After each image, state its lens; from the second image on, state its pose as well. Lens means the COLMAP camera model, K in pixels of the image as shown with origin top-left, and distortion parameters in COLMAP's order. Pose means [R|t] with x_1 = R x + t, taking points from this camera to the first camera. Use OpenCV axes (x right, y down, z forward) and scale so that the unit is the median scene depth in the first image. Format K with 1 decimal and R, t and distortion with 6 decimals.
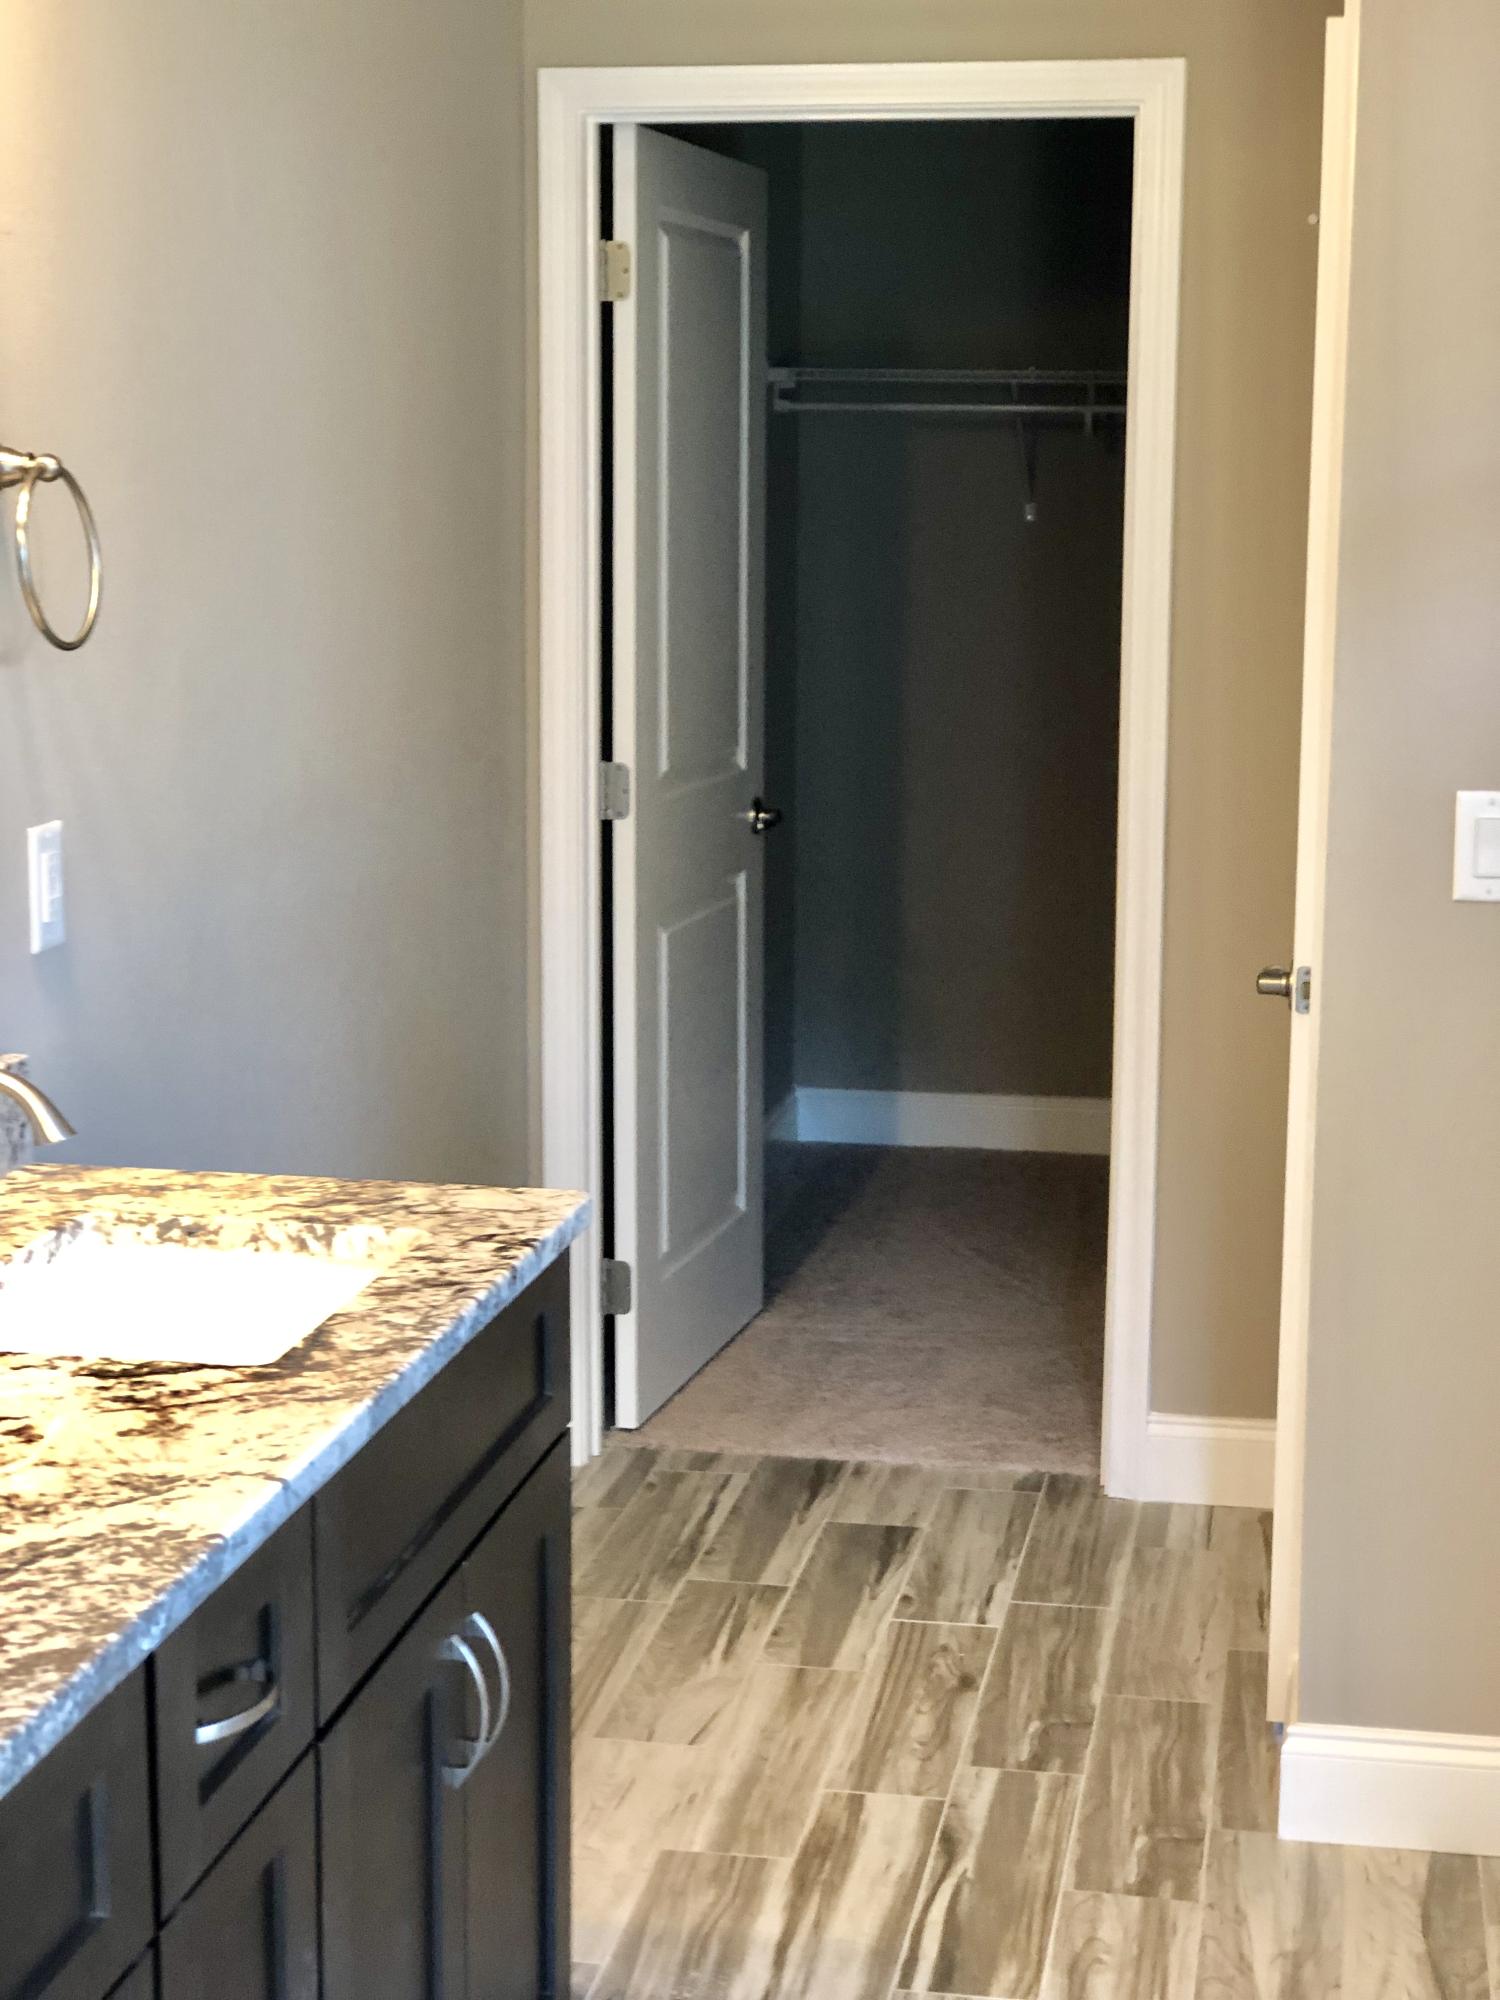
lens RADIAL K [[3360.6, 0, 746.7], [0, 3360.6, 1044.9], [0, 0, 1]] dist [-0.064337, 1.029226]
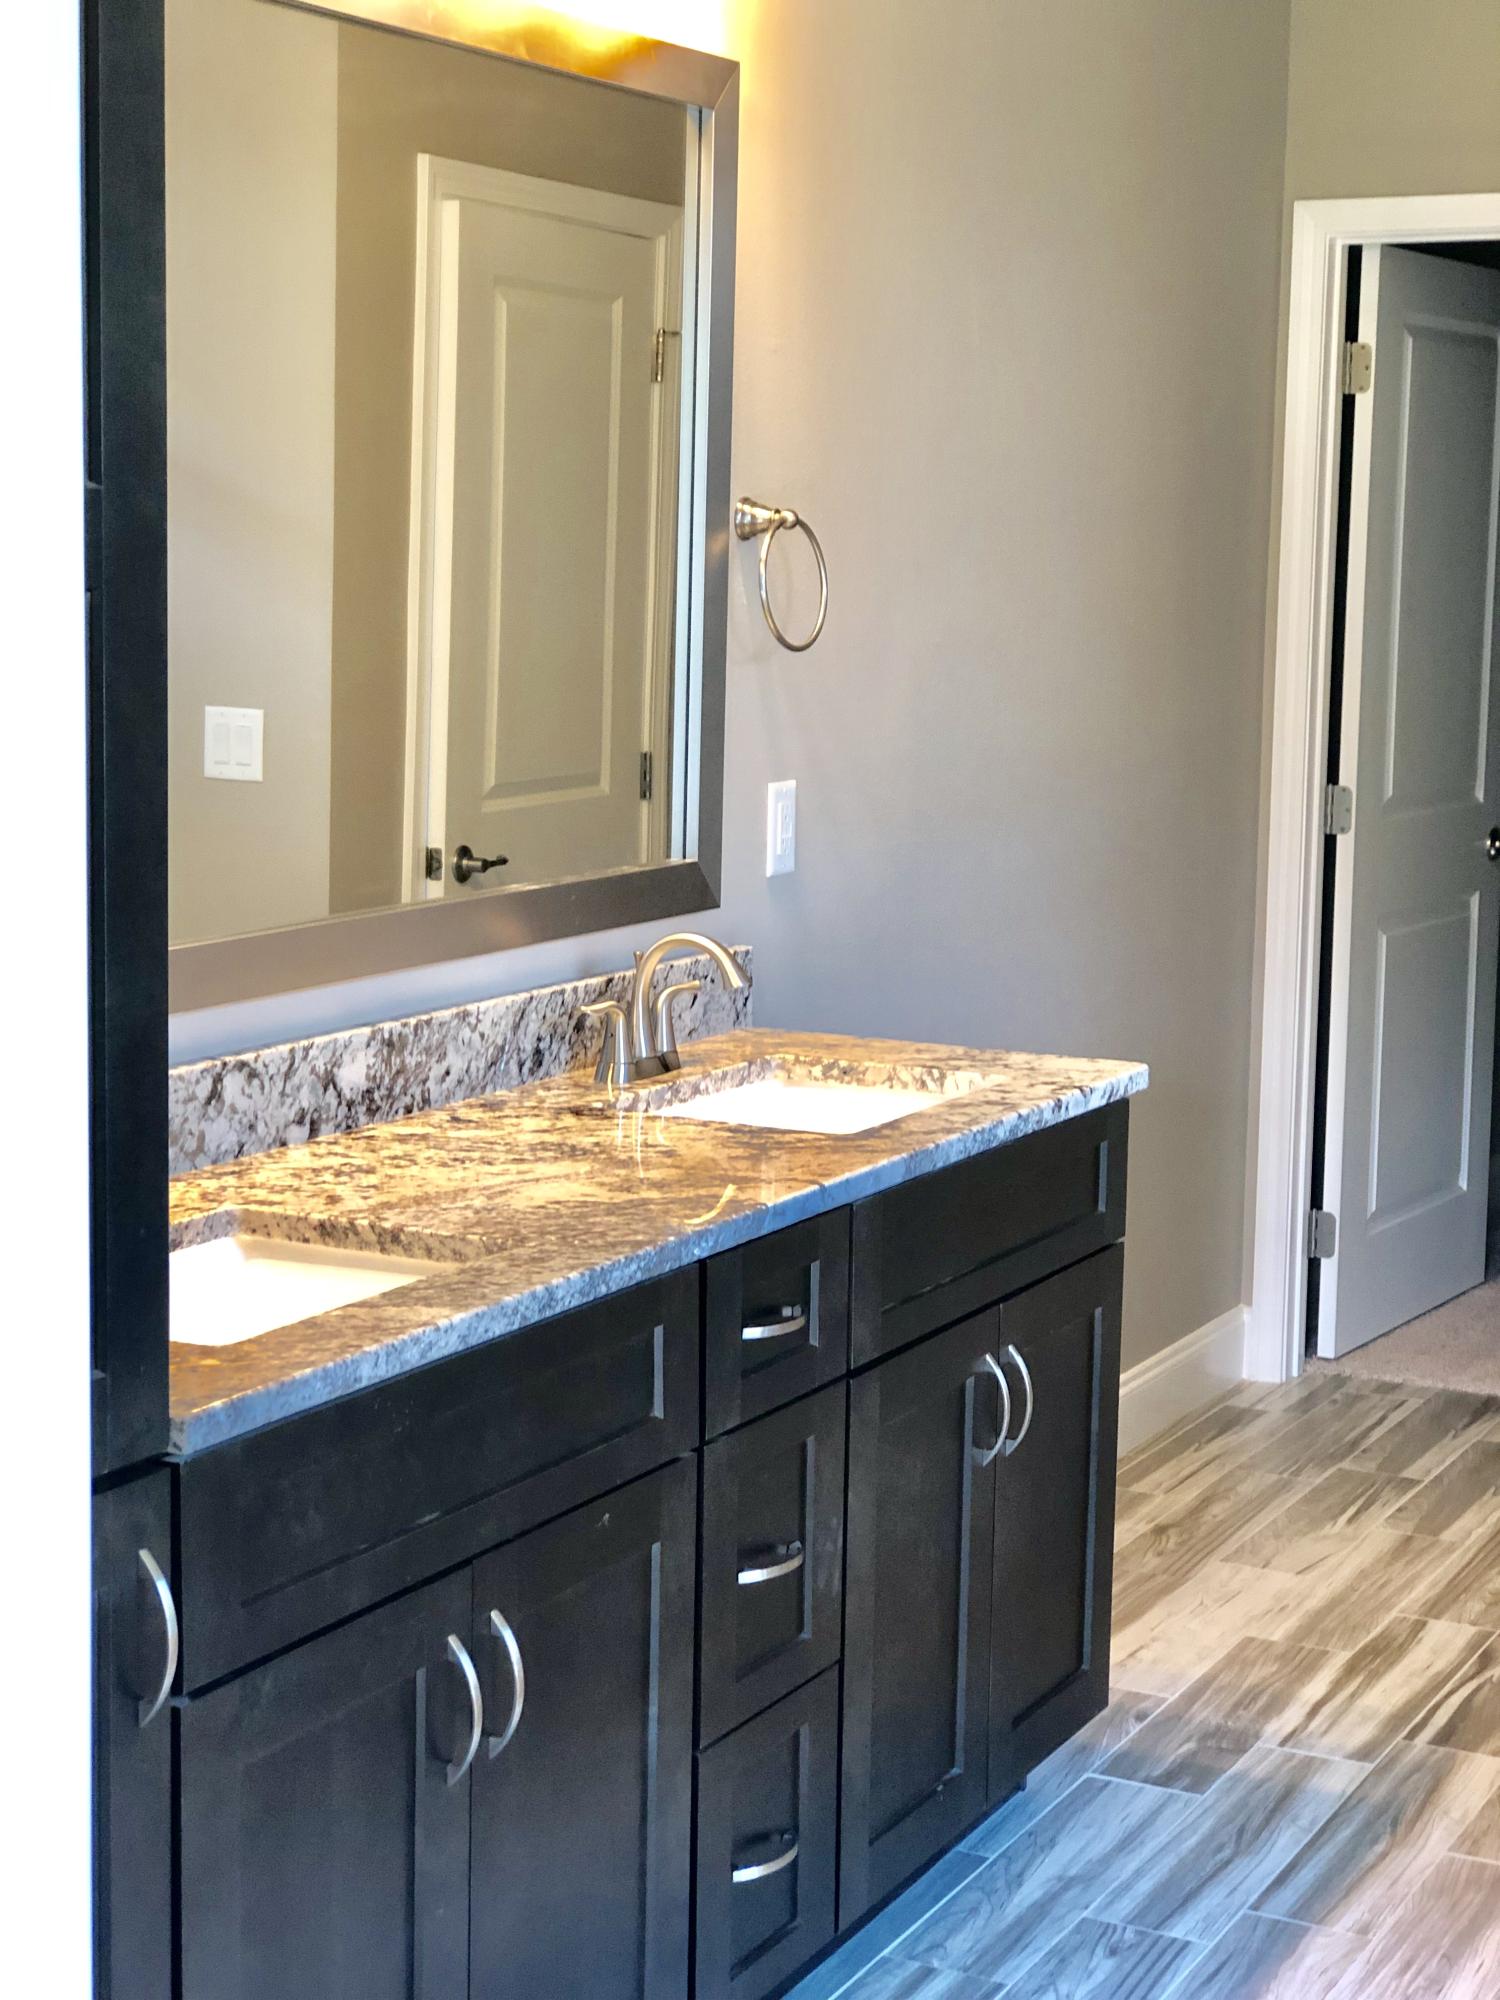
lens RADIAL K [[3360.6, 0, 746.7], [0, 3360.6, 1044.9], [0, 0, 1]] dist [-0.064337, 1.029226]
pose [[0.956209, 0.050262, -0.288337, 0.139845], [-0.057928, 0.998157, -0.018110, 0.052692], [0.286895, 0.034020, 0.957358, -0.239031]]
